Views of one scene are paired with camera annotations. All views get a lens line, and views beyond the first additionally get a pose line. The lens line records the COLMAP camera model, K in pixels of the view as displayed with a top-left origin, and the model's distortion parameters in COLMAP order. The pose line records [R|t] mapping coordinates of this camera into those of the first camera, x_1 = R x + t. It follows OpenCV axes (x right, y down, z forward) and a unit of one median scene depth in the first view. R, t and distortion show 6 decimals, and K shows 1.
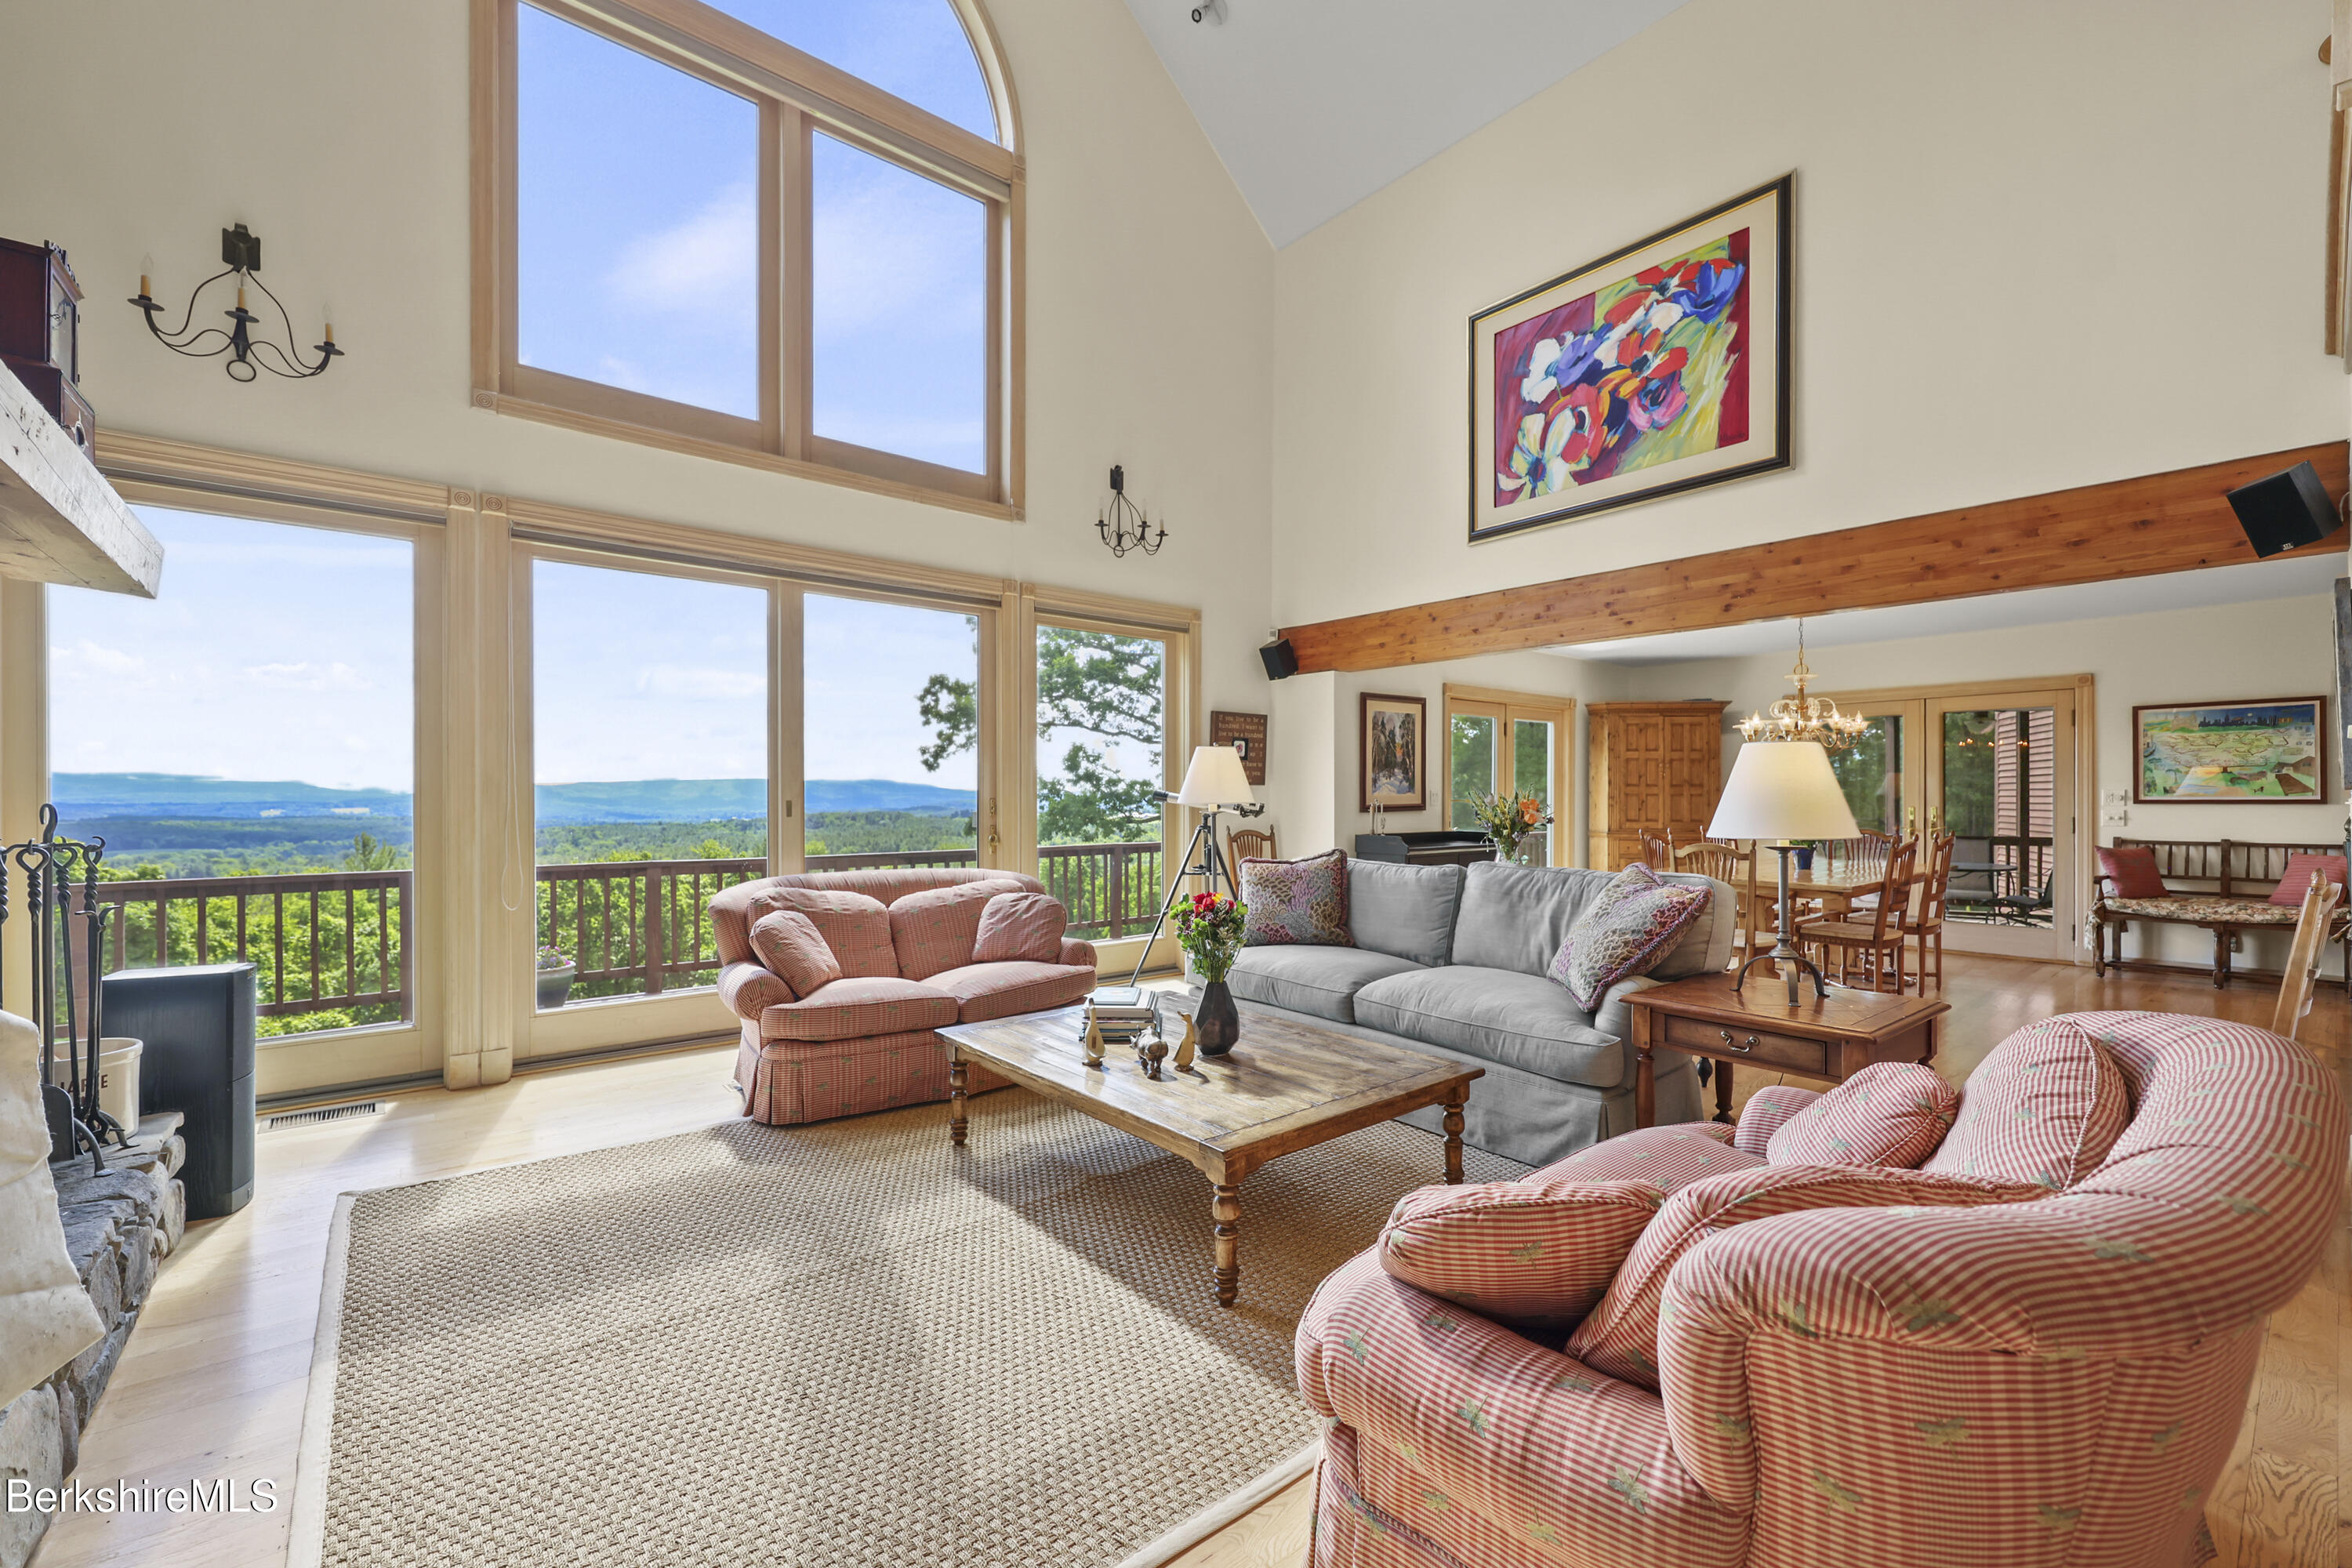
lens RADIAL K [[947.3, 0, 1178.0], [0, 947.3, 779.2], [0, 0, 1]] dist [0.000346, -0.000050]
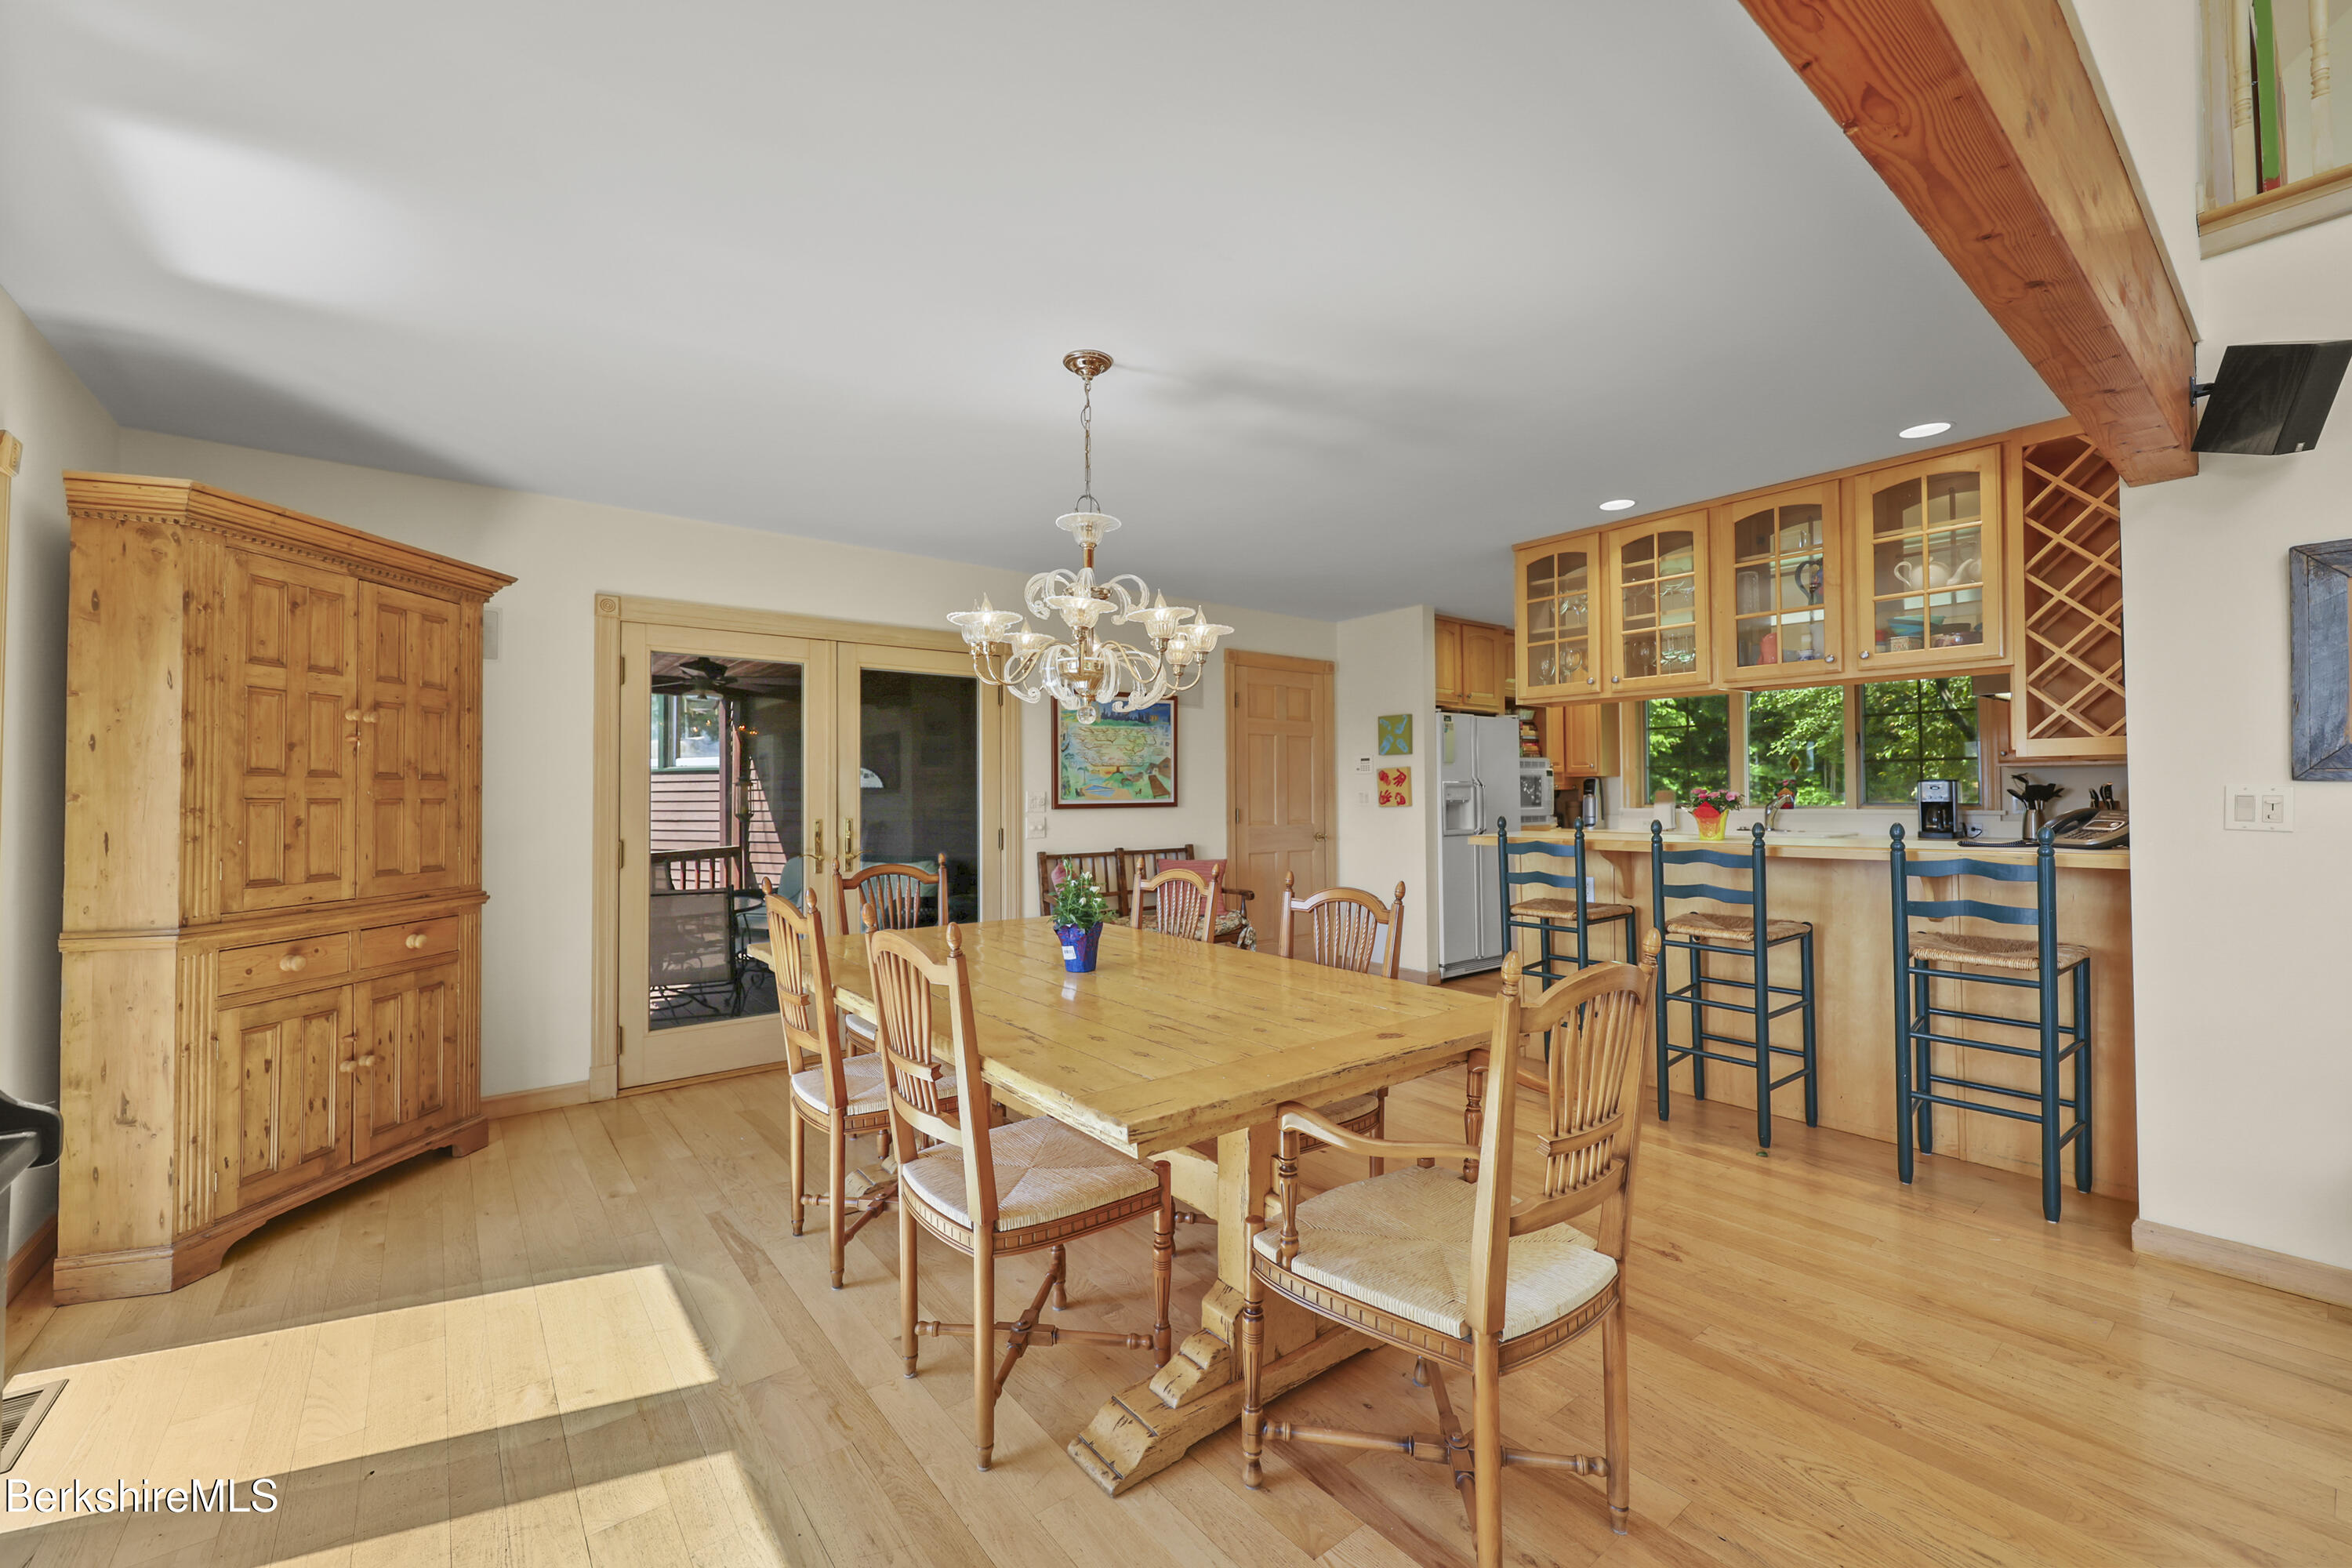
lens RADIAL K [[947.3, 0, 1178.0], [0, 947.3, 779.2], [0, 0, 1]] dist [0.000346, -0.000050]
pose [[0.018520, 0.019919, 0.999630, 0.197952], [-0.011510, 0.999740, -0.019708, 0.013864], [-0.999762, -0.011141, 0.018744, 0.813761]]
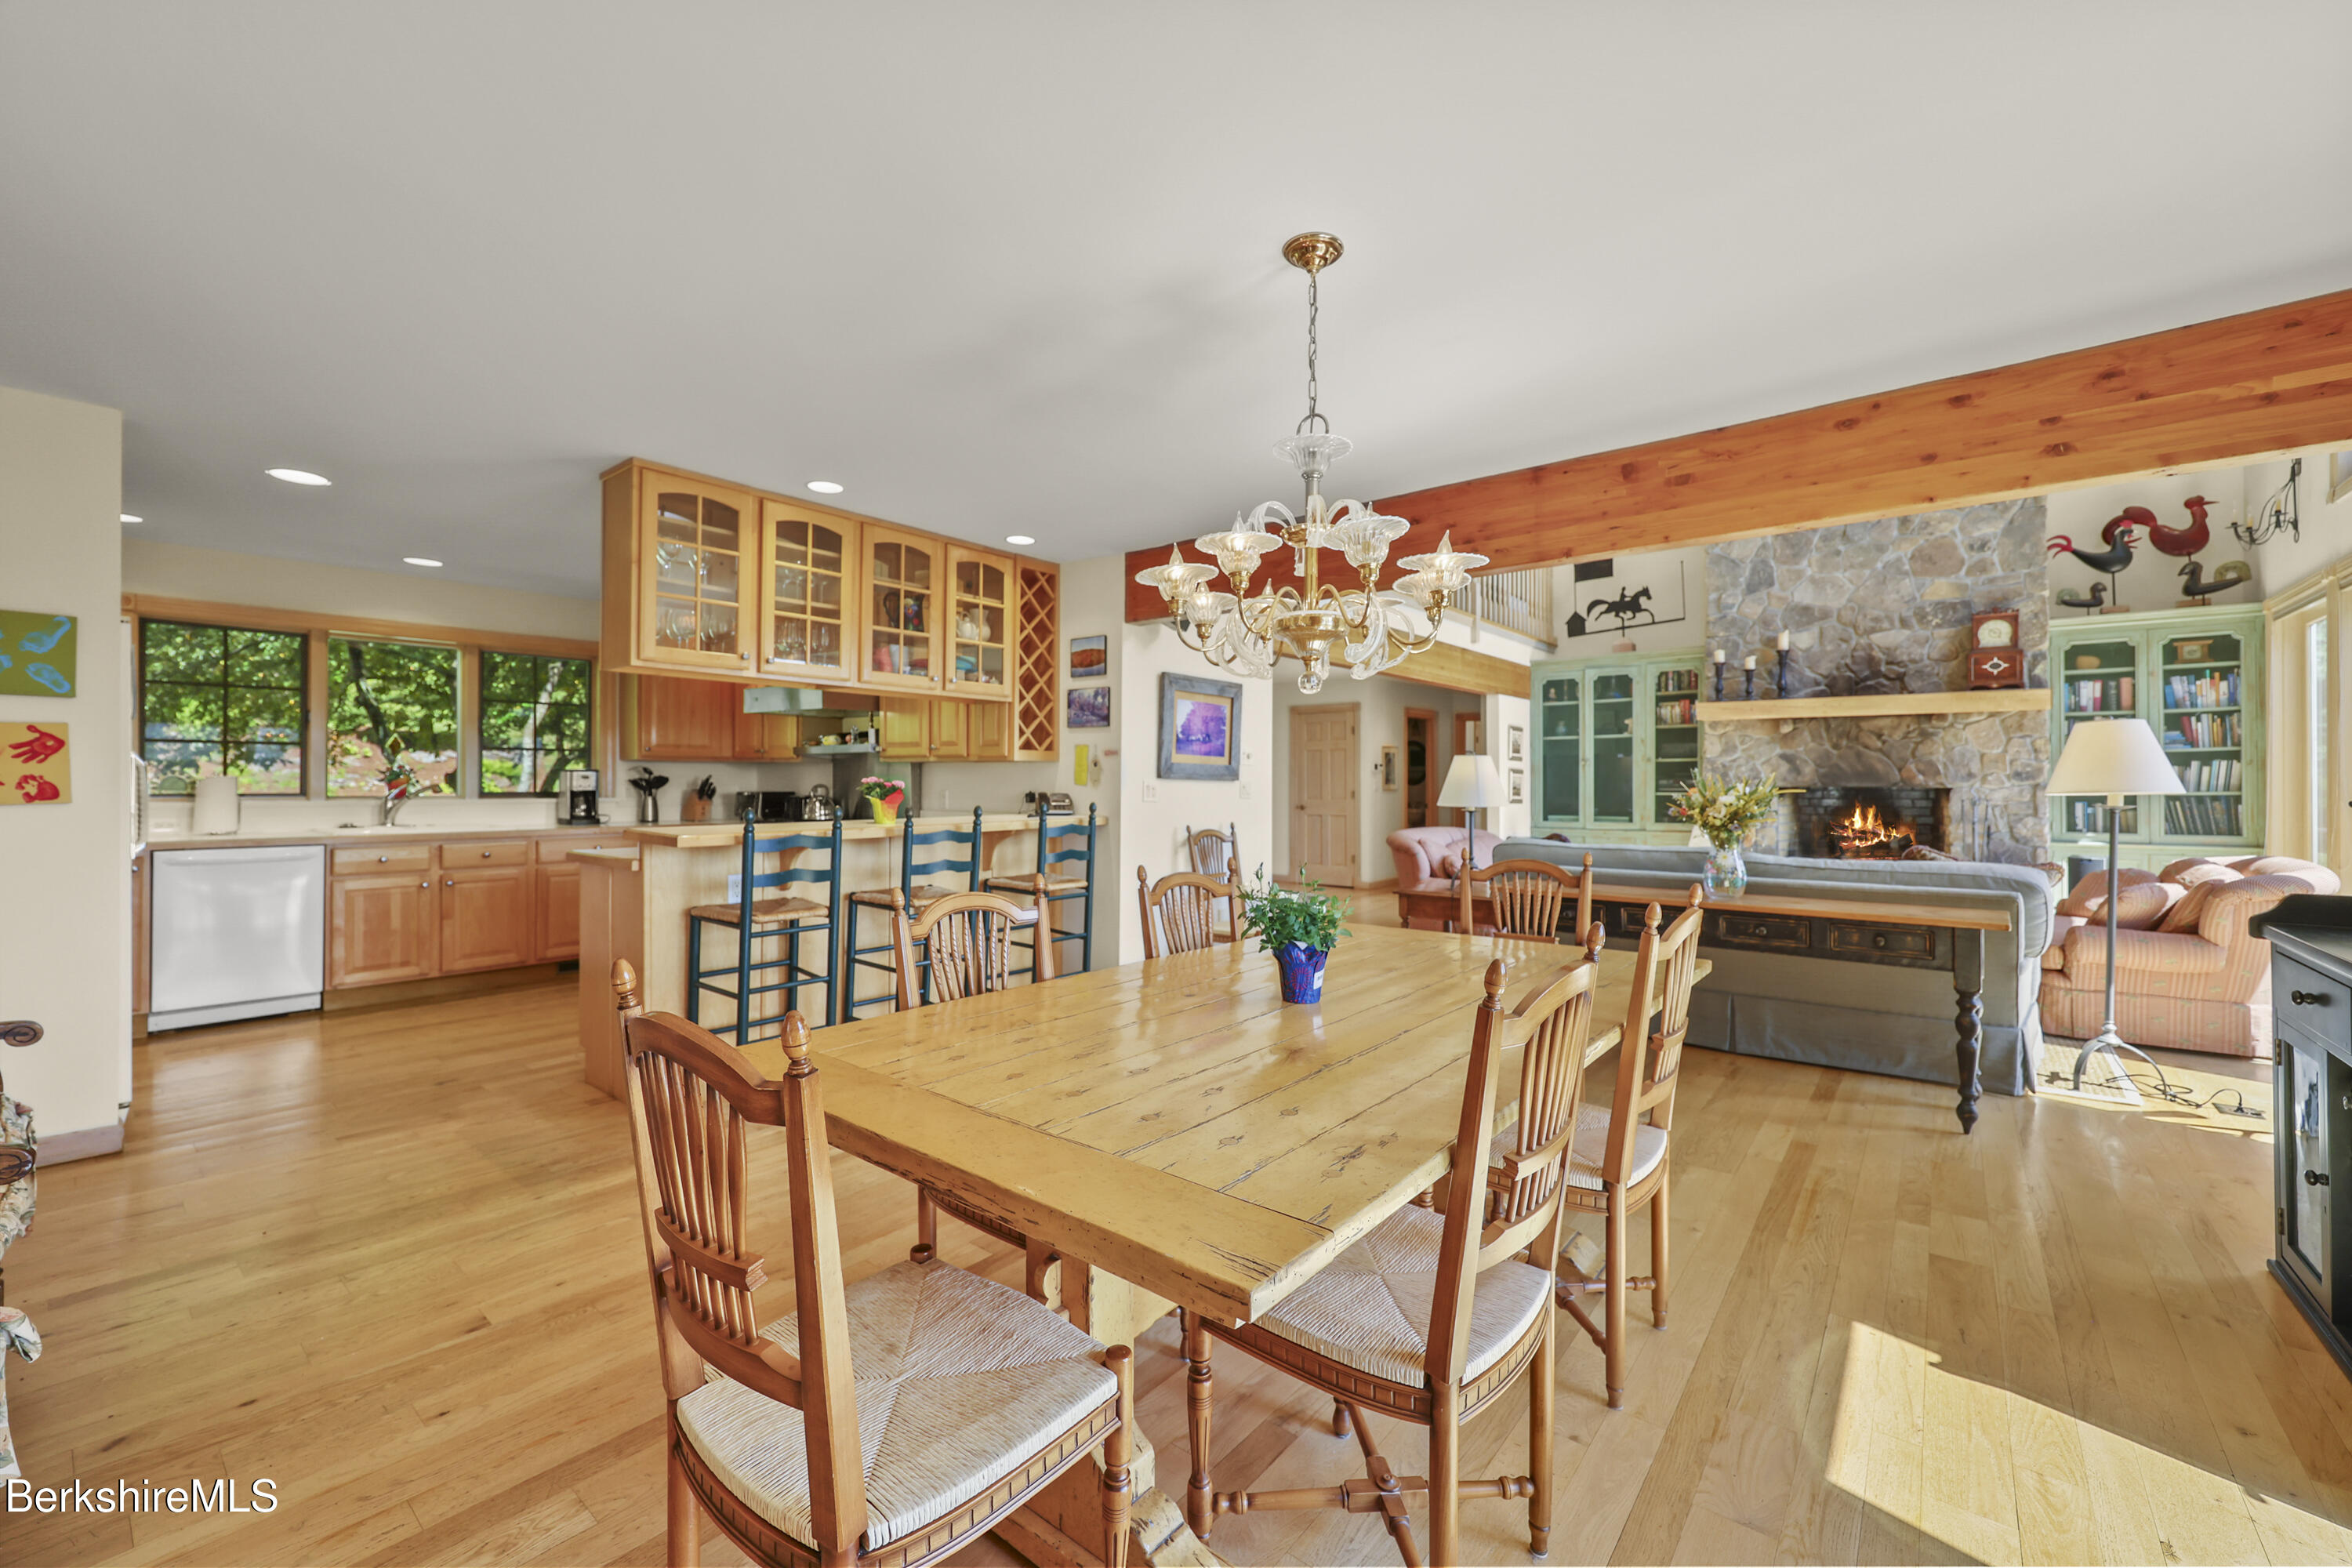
lens RADIAL K [[947.3, 0, 1178.0], [0, 947.3, 779.2], [0, 0, 1]] dist [0.000346, -0.000050]
pose [[-0.978984, -0.001587, -0.203932, 0.669270], [0.002490, 0.999802, -0.019733, 0.018256], [0.203923, -0.019826, -0.978786, 1.141871]]
